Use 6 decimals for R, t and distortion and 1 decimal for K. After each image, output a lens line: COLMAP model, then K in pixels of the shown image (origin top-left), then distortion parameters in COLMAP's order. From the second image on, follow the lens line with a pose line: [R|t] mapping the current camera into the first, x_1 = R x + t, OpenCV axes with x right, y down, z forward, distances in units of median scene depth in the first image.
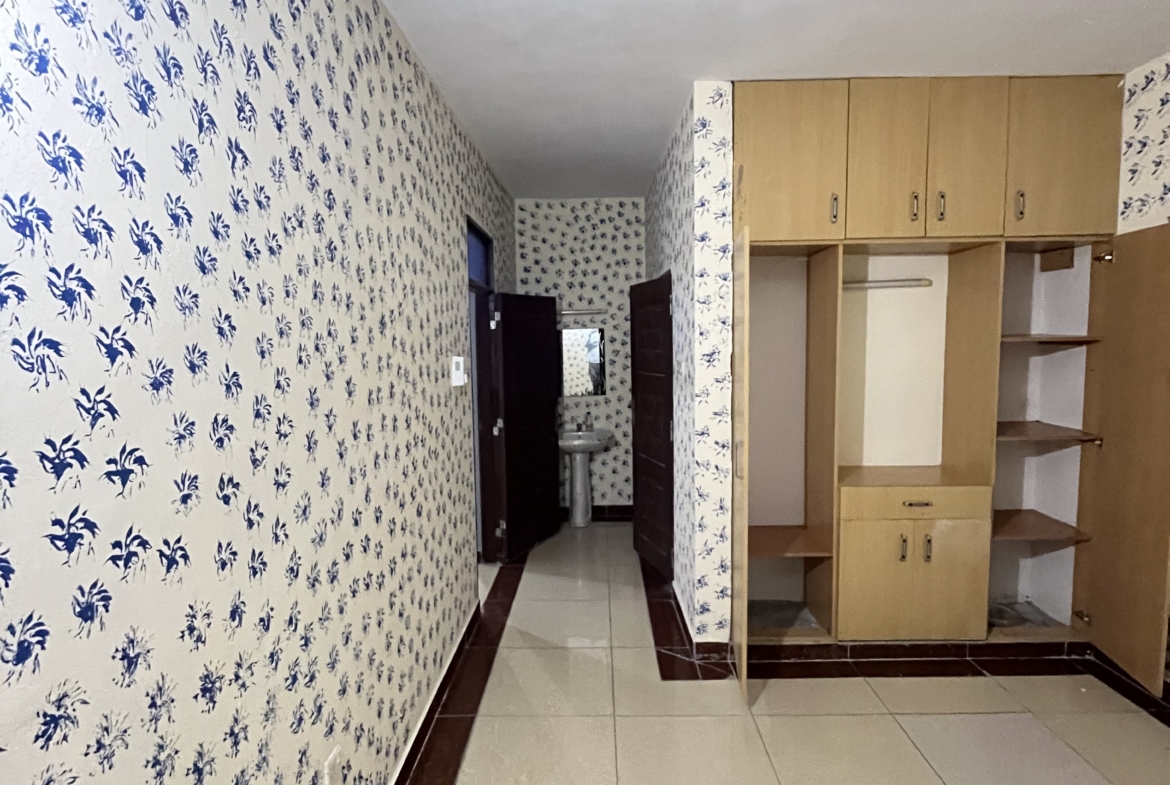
lens RADIAL K [[631.1, 0, 588.3], [0, 631.1, 388.7], [0, 0, 1]] dist [-0.002201, -0.000307]
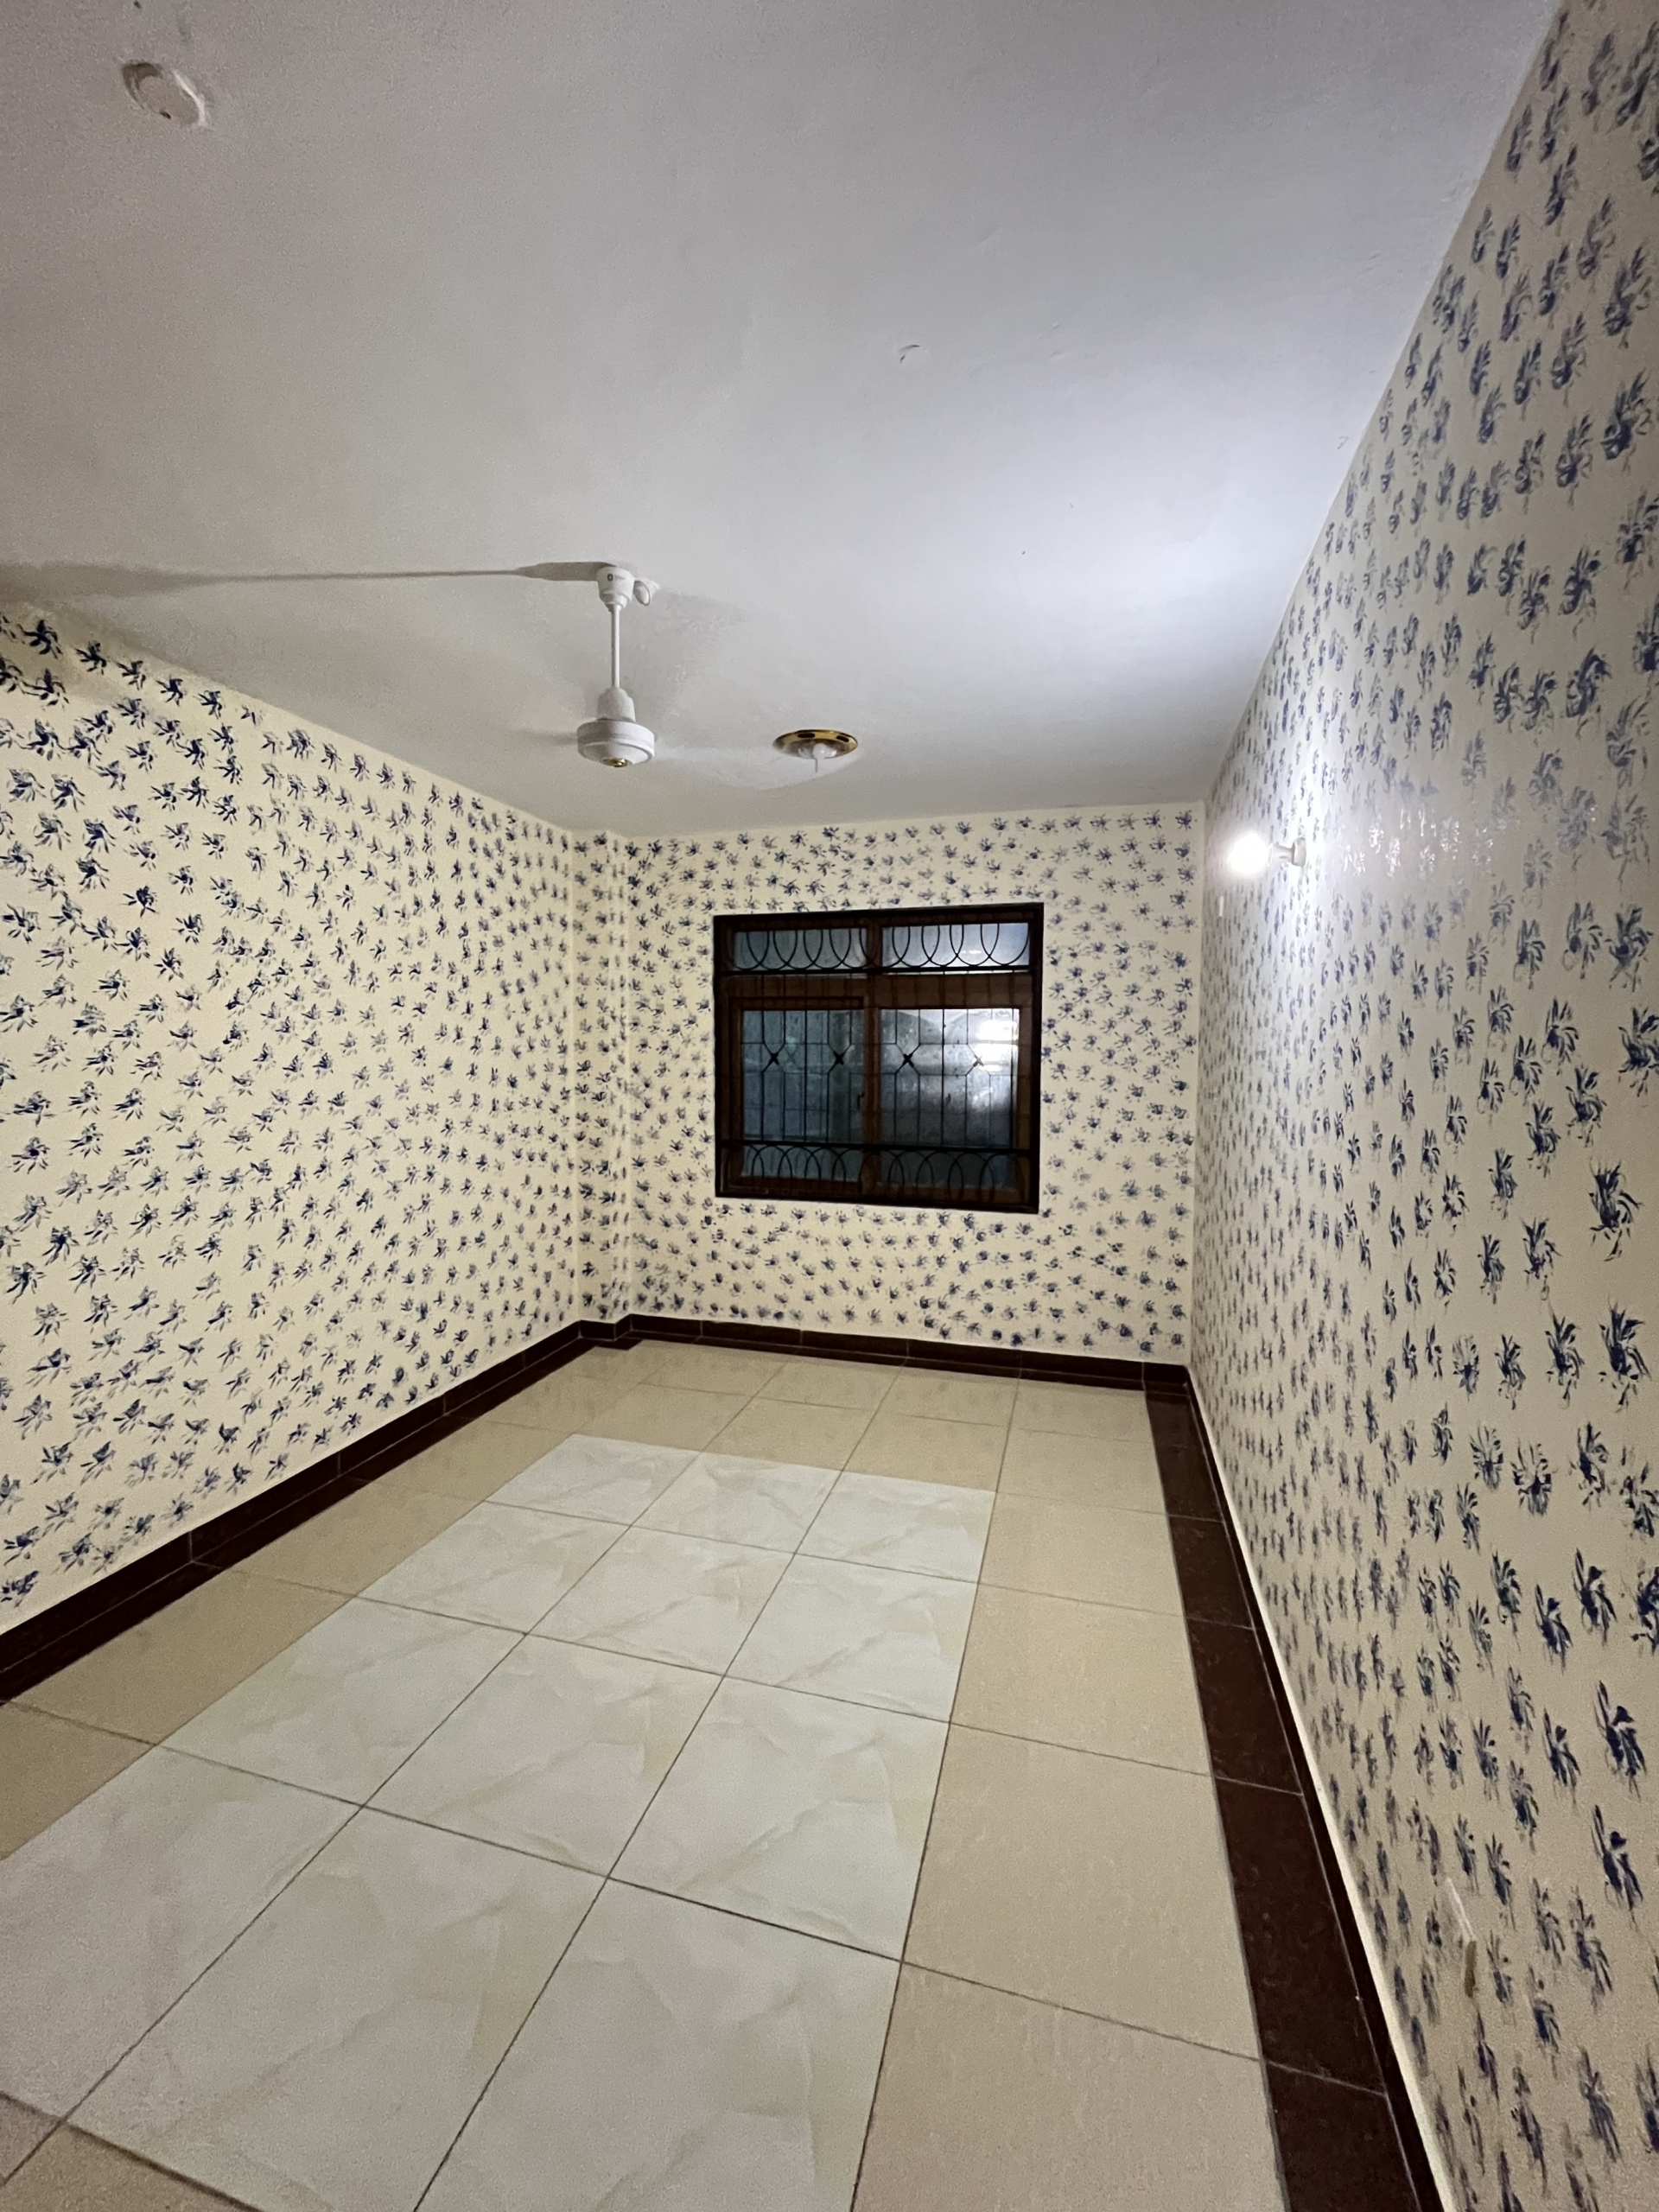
lens RADIAL K [[894.7, 0, 835.2], [0, 894.7, 1100.7], [0, 0, 1]] dist [-0.000966, -0.000323]
pose [[-0.967812, -0.002847, 0.251659, -0.053757], [0.032952, 0.989895, 0.137921, -0.068913], [-0.249508, 0.141774, -0.957938, 0.810819]]
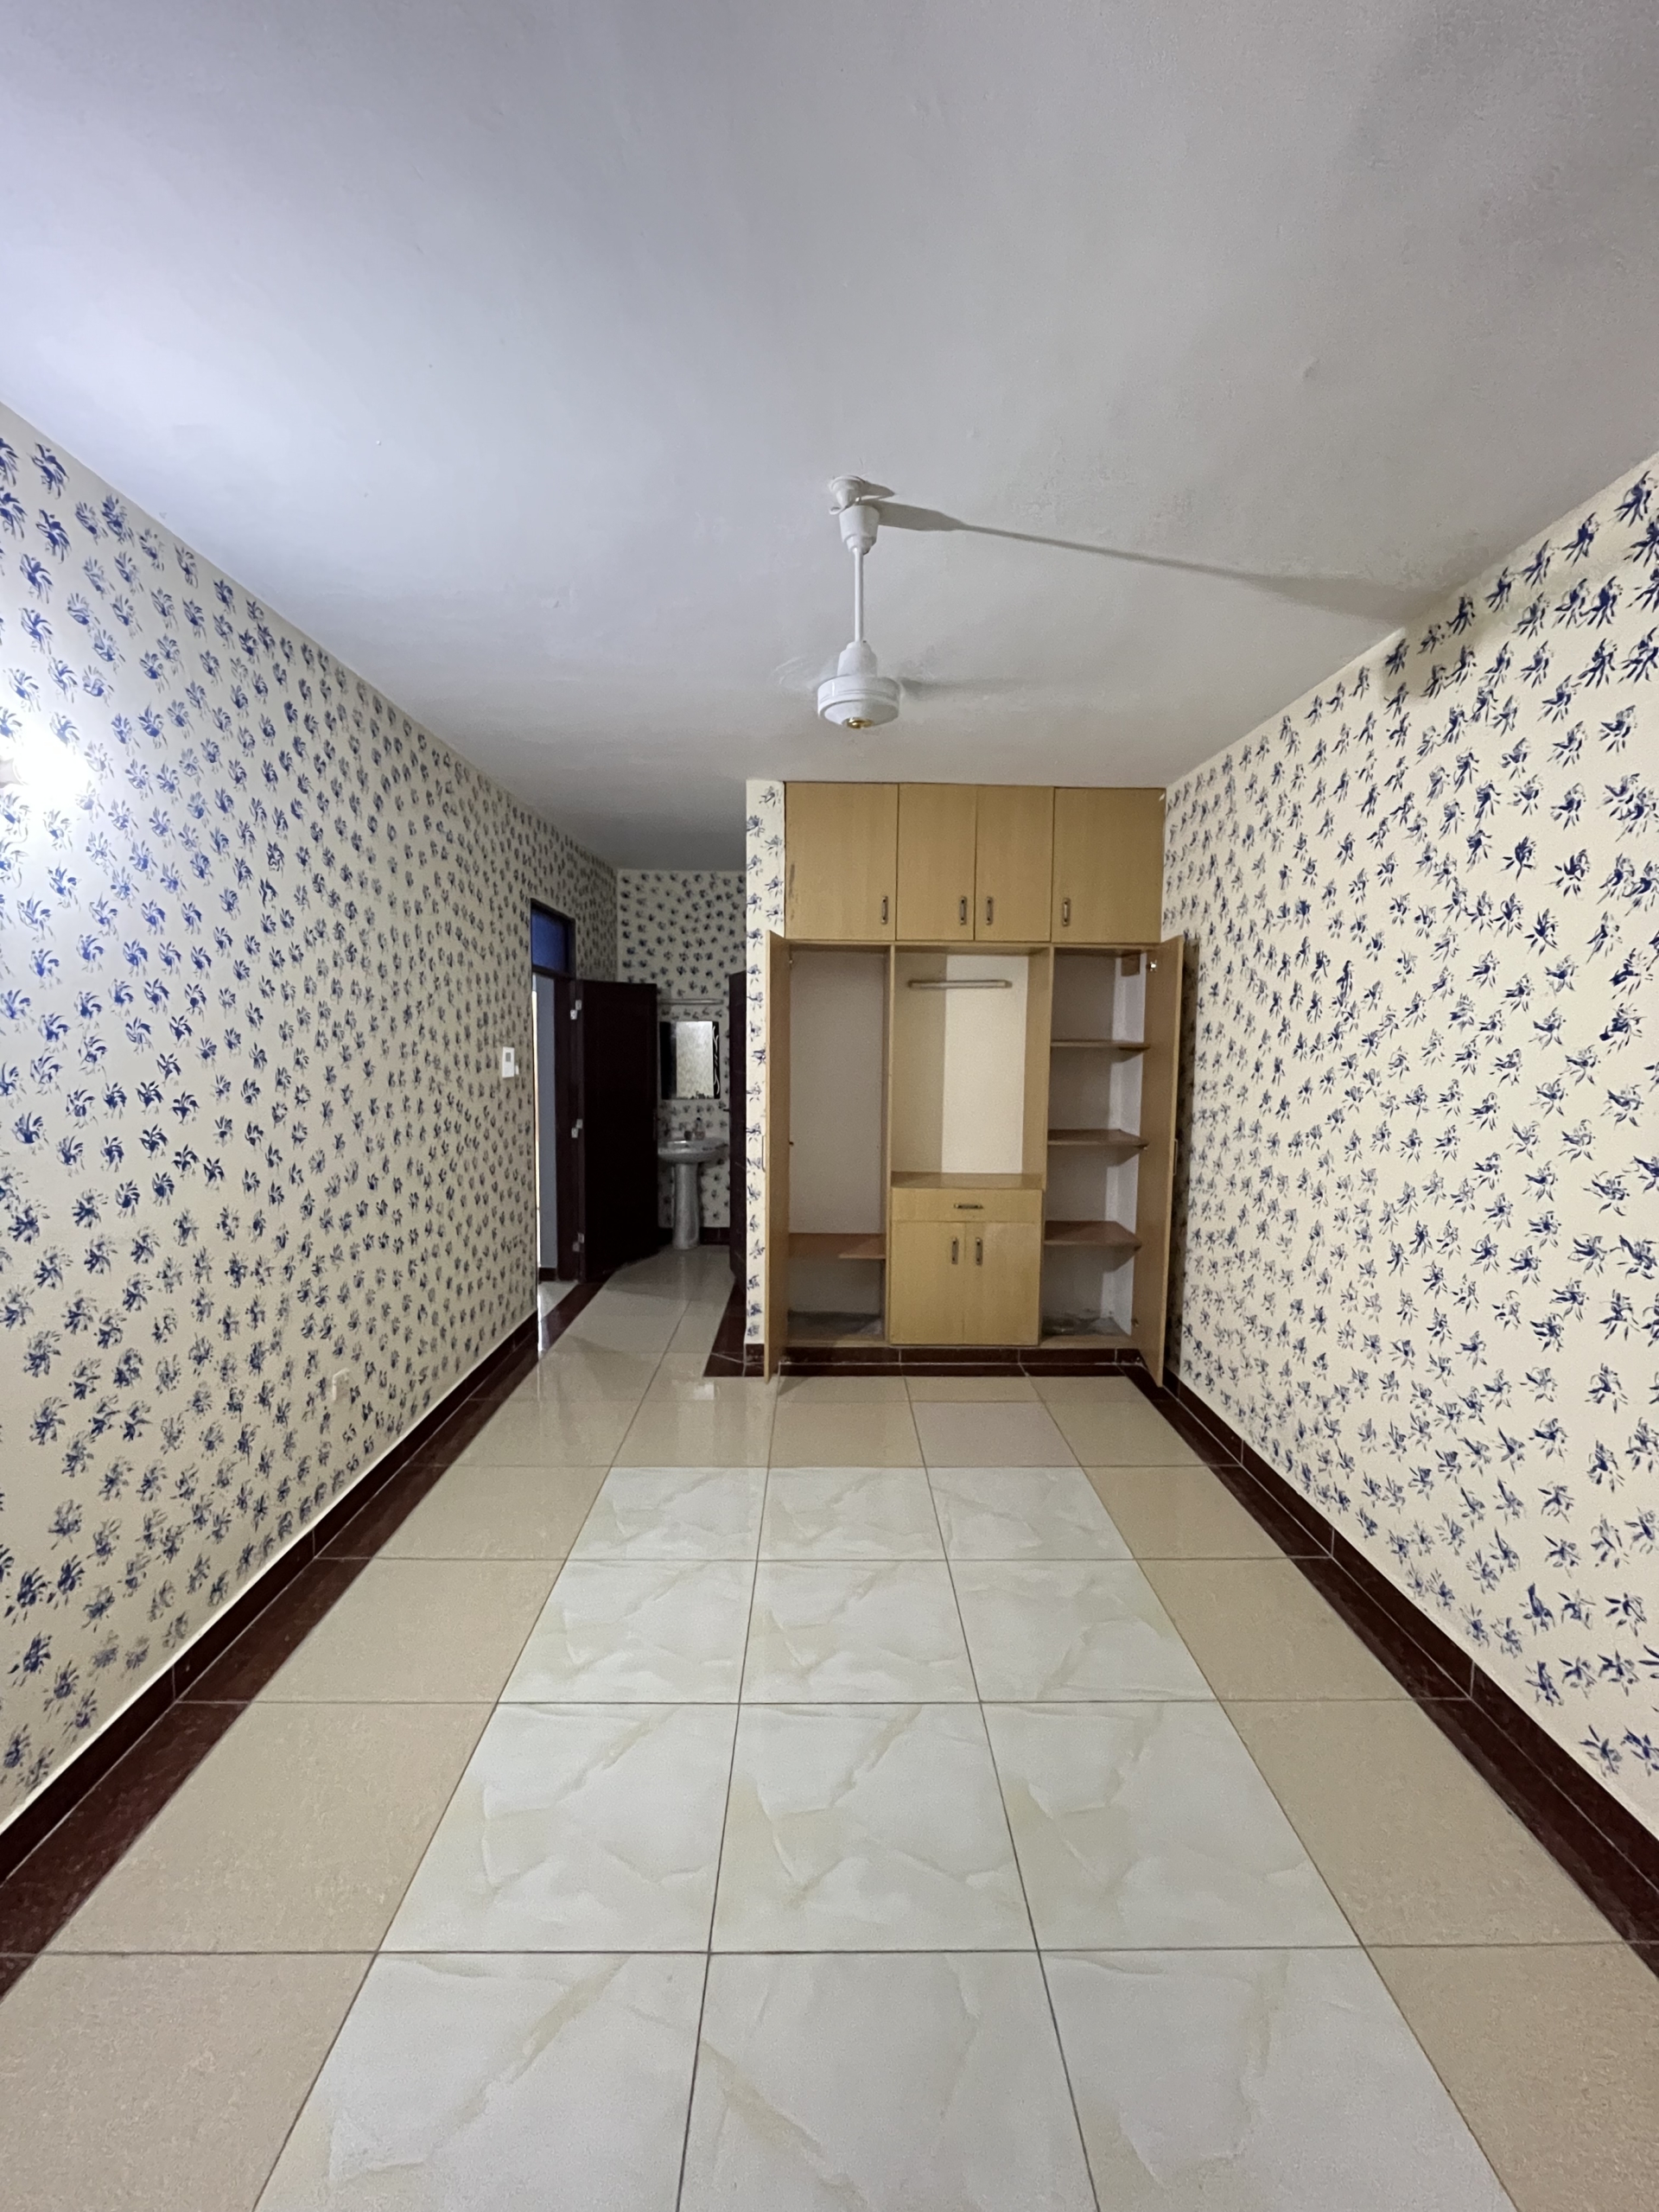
lens RADIAL K [[894.7, 0, 833.3], [0, 894.7, 1101.6], [0, 0, 1]] dist [-0.000966, -0.000323]
pose [[0.999193, 0.023661, 0.032446, 0.223494], [-0.023557, 0.999716, -0.003608, 0.023210], [-0.032522, 0.002840, 0.999467, -0.353845]]
